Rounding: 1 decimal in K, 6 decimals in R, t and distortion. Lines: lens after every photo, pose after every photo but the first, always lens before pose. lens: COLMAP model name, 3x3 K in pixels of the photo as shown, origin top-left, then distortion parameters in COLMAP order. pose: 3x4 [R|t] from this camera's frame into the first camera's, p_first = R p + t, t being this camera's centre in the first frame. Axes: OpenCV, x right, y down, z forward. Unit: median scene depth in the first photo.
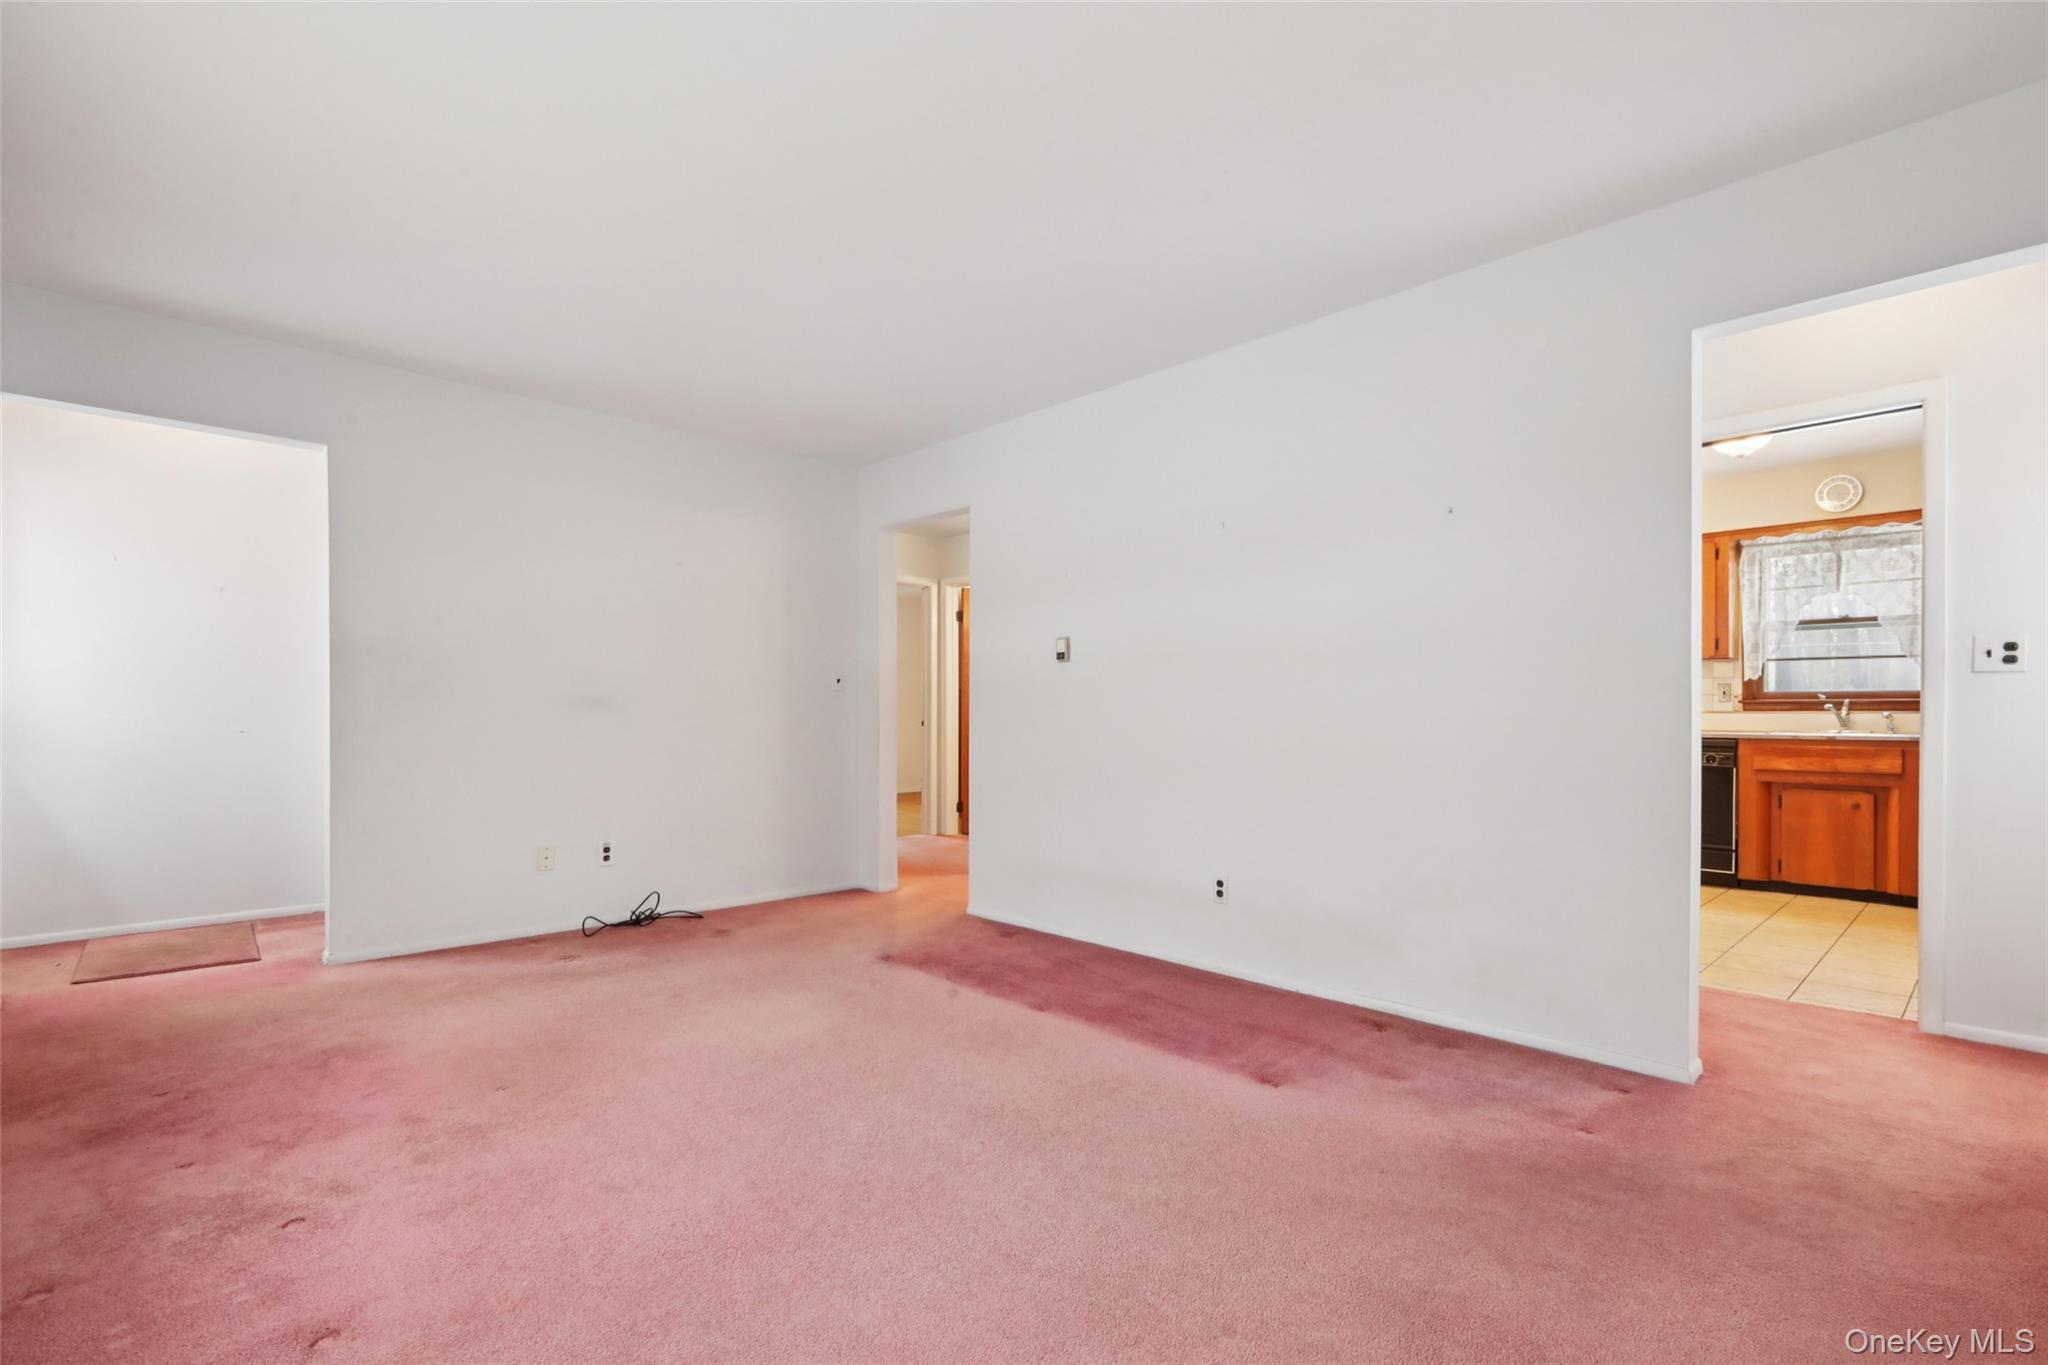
lens RADIAL K [[921.0, 0, 1082.6], [0, 921.0, 720.7], [0, 0, 1]] dist [0.000263, 0.000252]
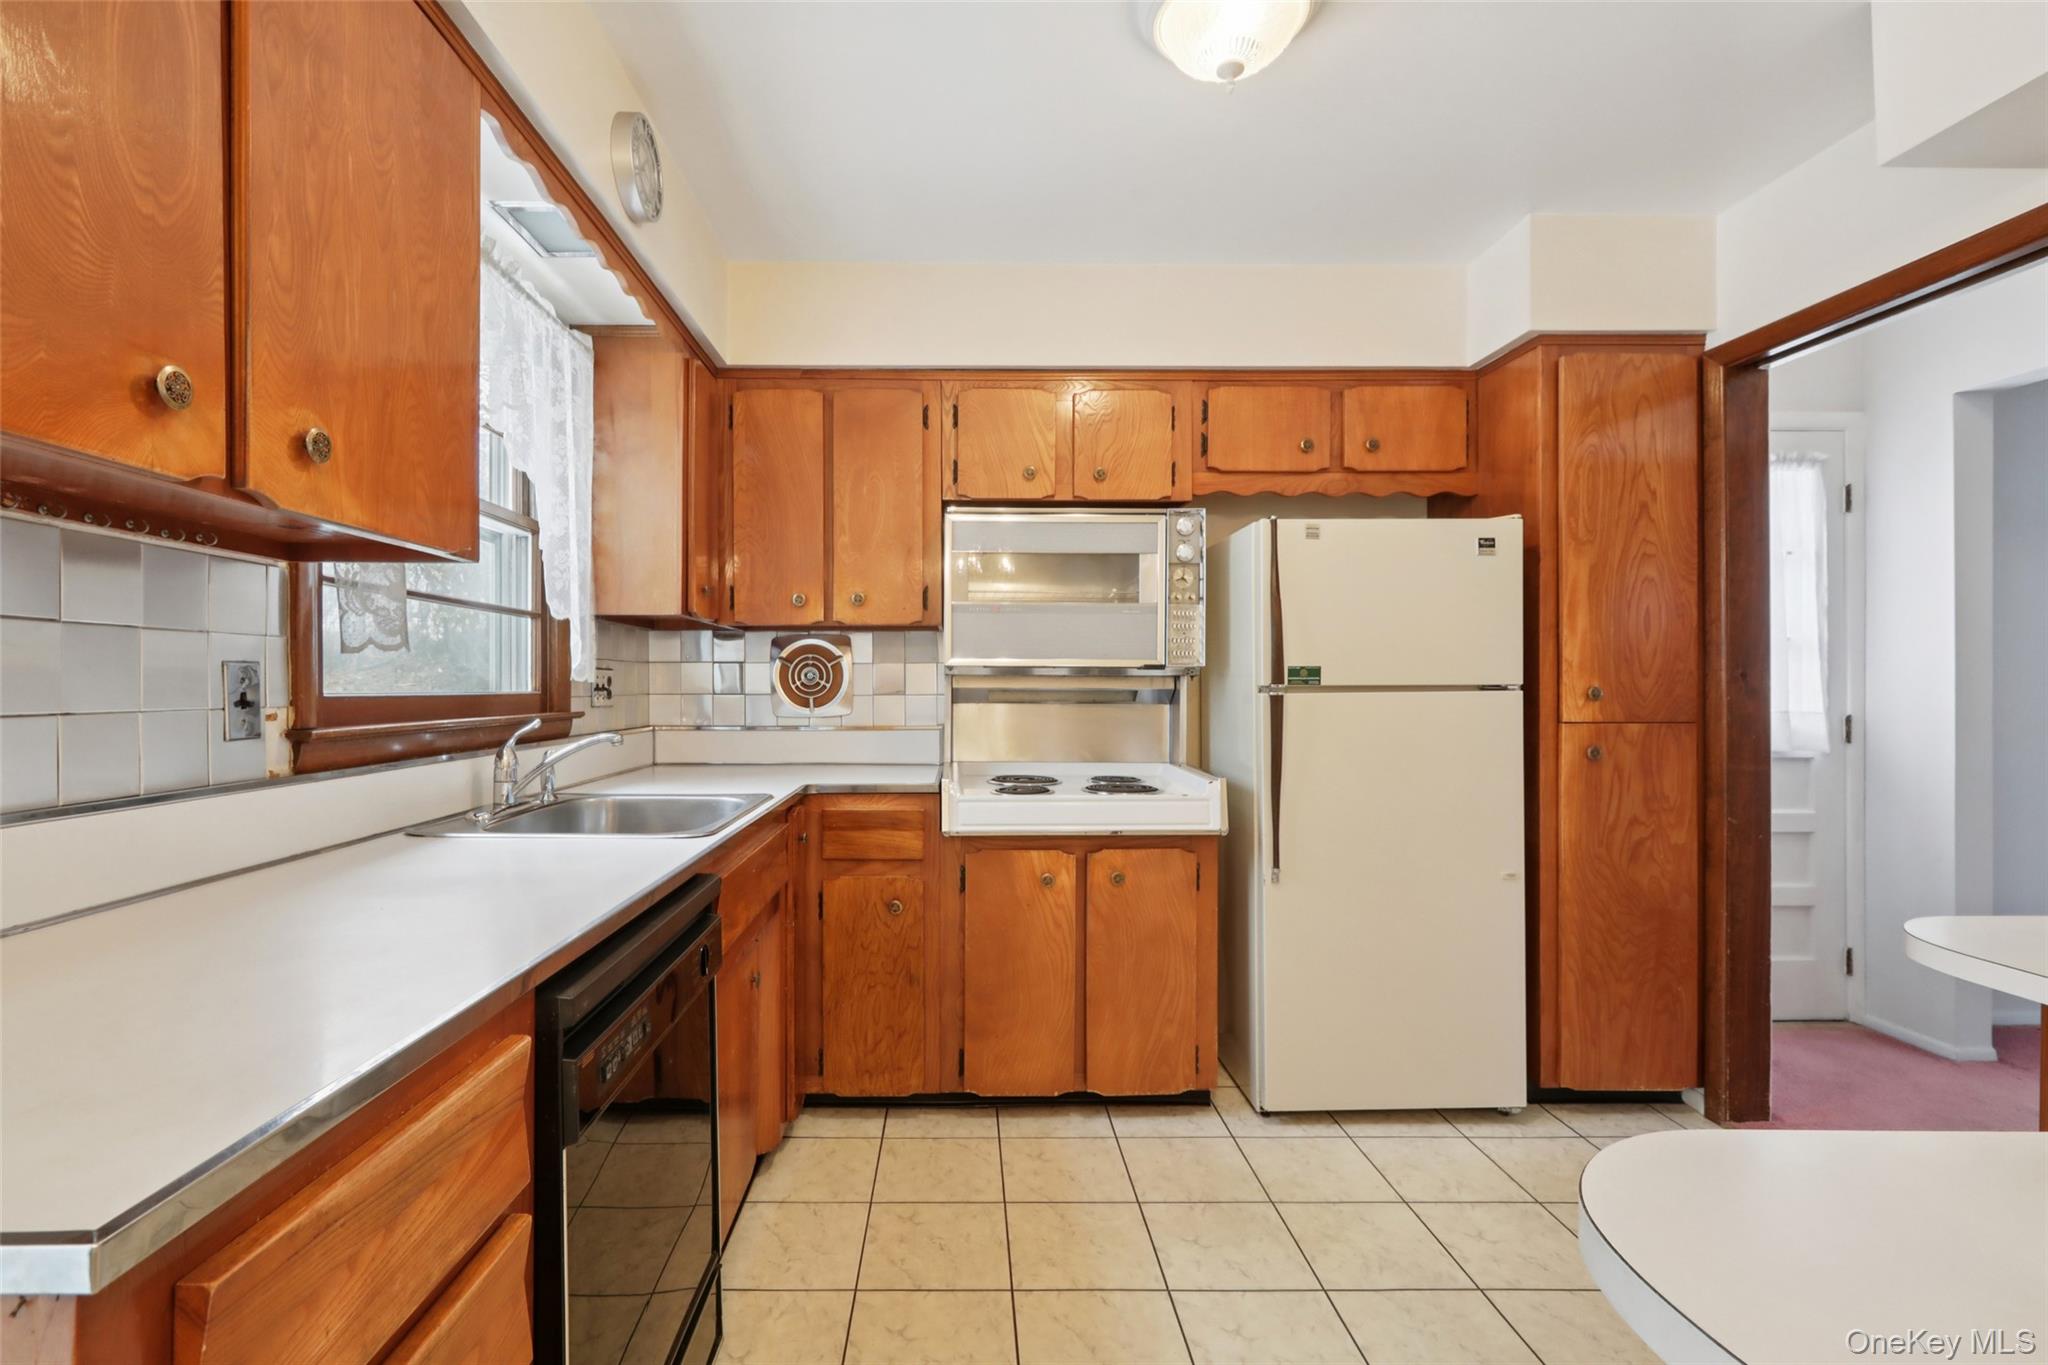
lens RADIAL K [[921.0, 0, 962.4], [0, 921.0, 685.2], [0, 0, 1]] dist [0.000263, 0.000252]
pose [[-0.717257, -0.000436, 0.696808, 0.450268], [0.005880, 0.999960, 0.006678, -0.038196], [-0.696783, 0.008888, -0.717227, 1.133126]]
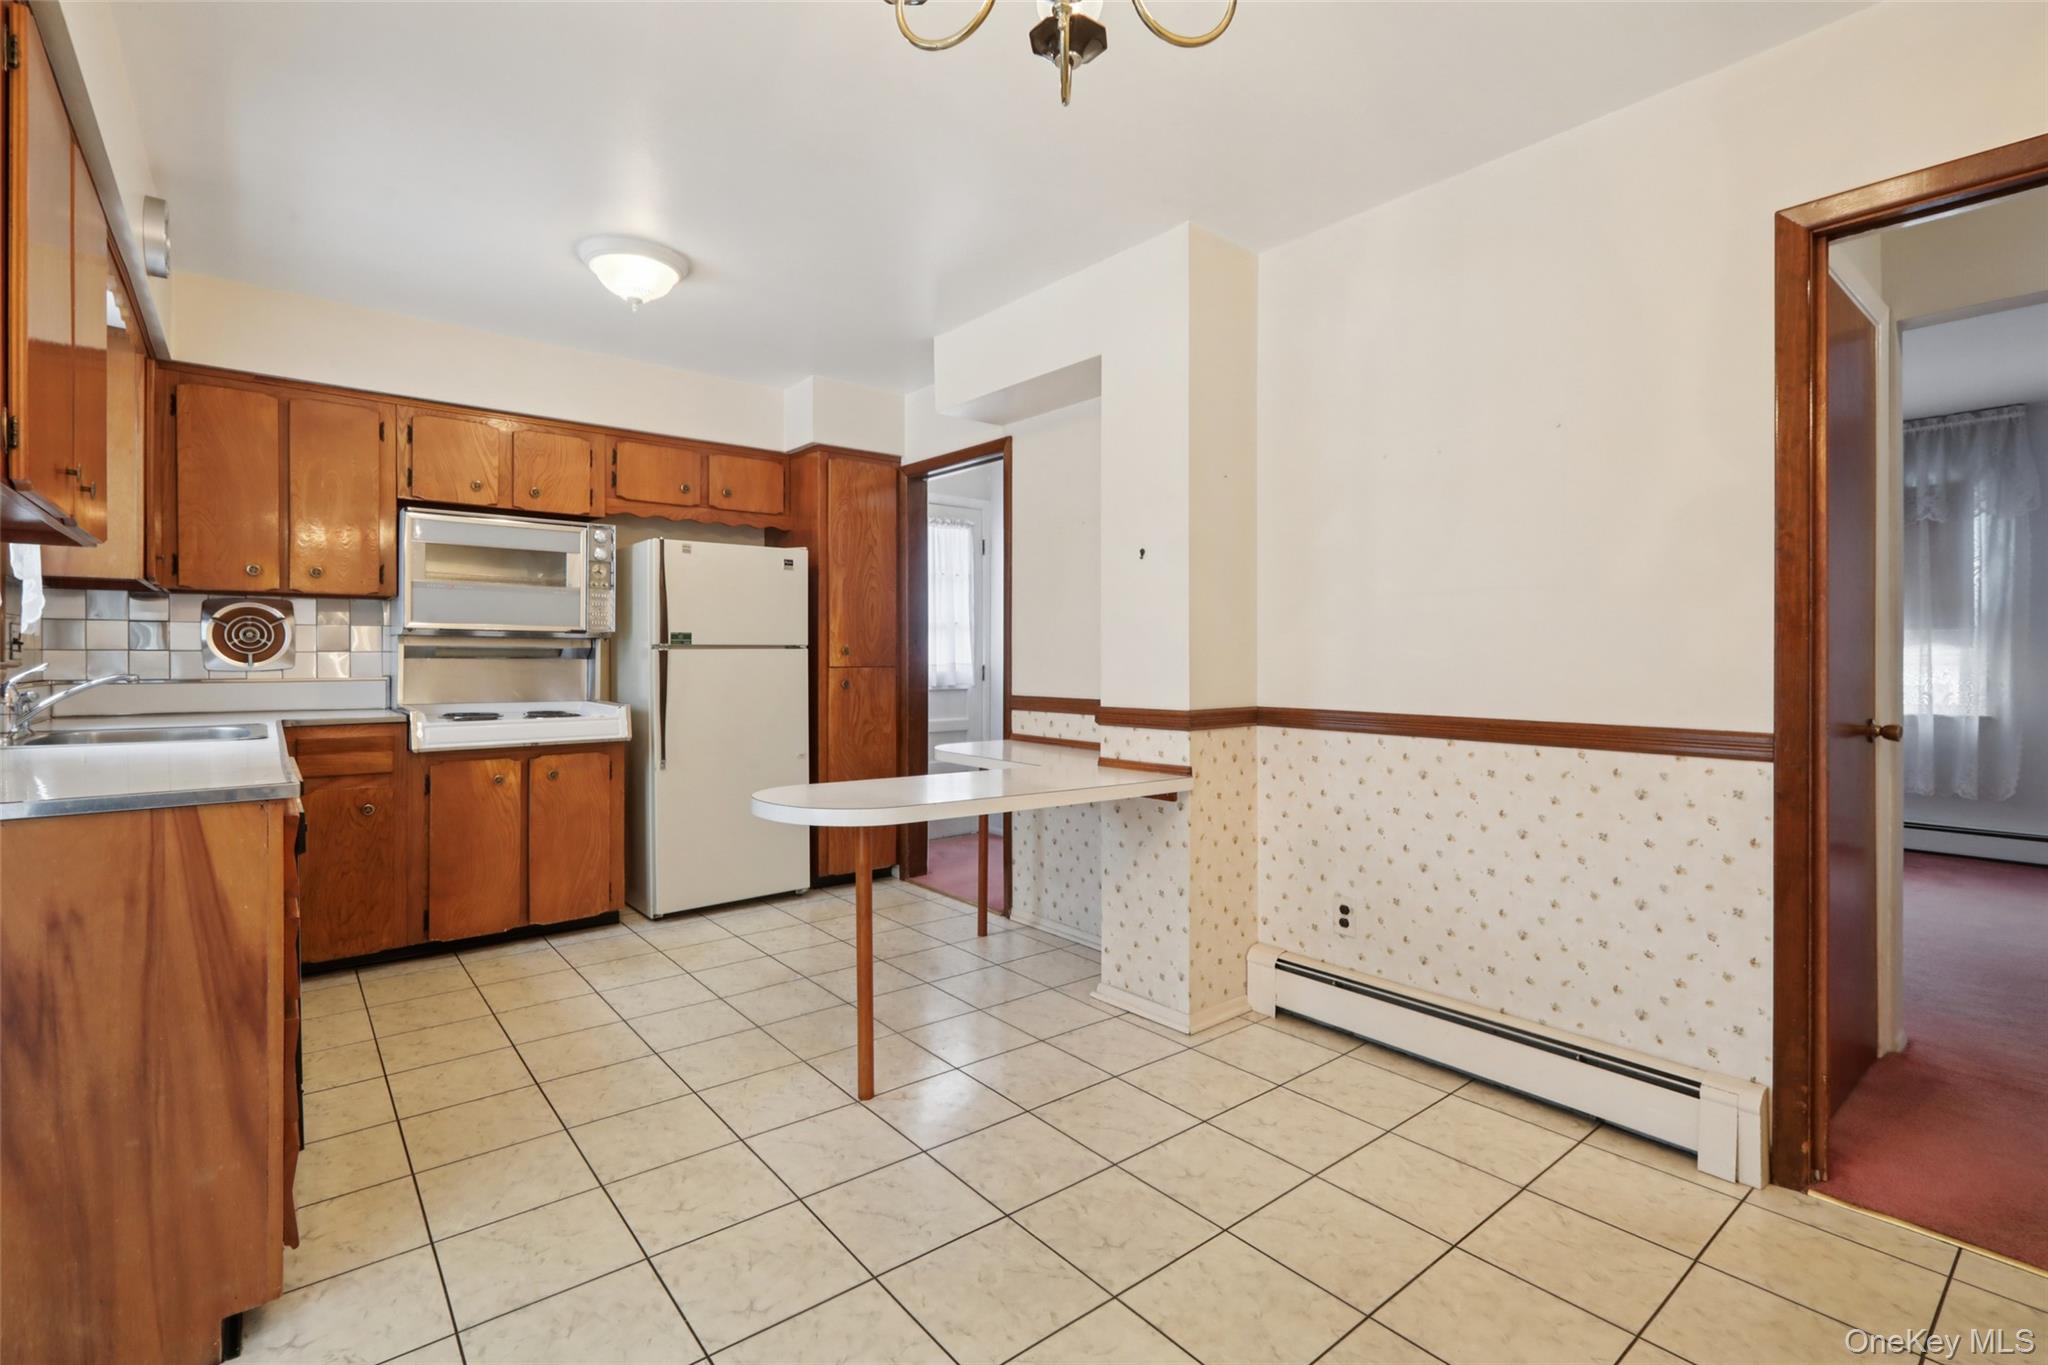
lens RADIAL K [[921.0, 0, 1019.3], [0, 921.0, 663.0], [0, 0, 1]] dist [0.000263, 0.000252]
pose [[-0.995183, -0.000530, 0.098036, 0.309269], [0.000775, 0.999912, 0.013278, -0.029015], [-0.098034, 0.013290, -0.995094, 1.386225]]
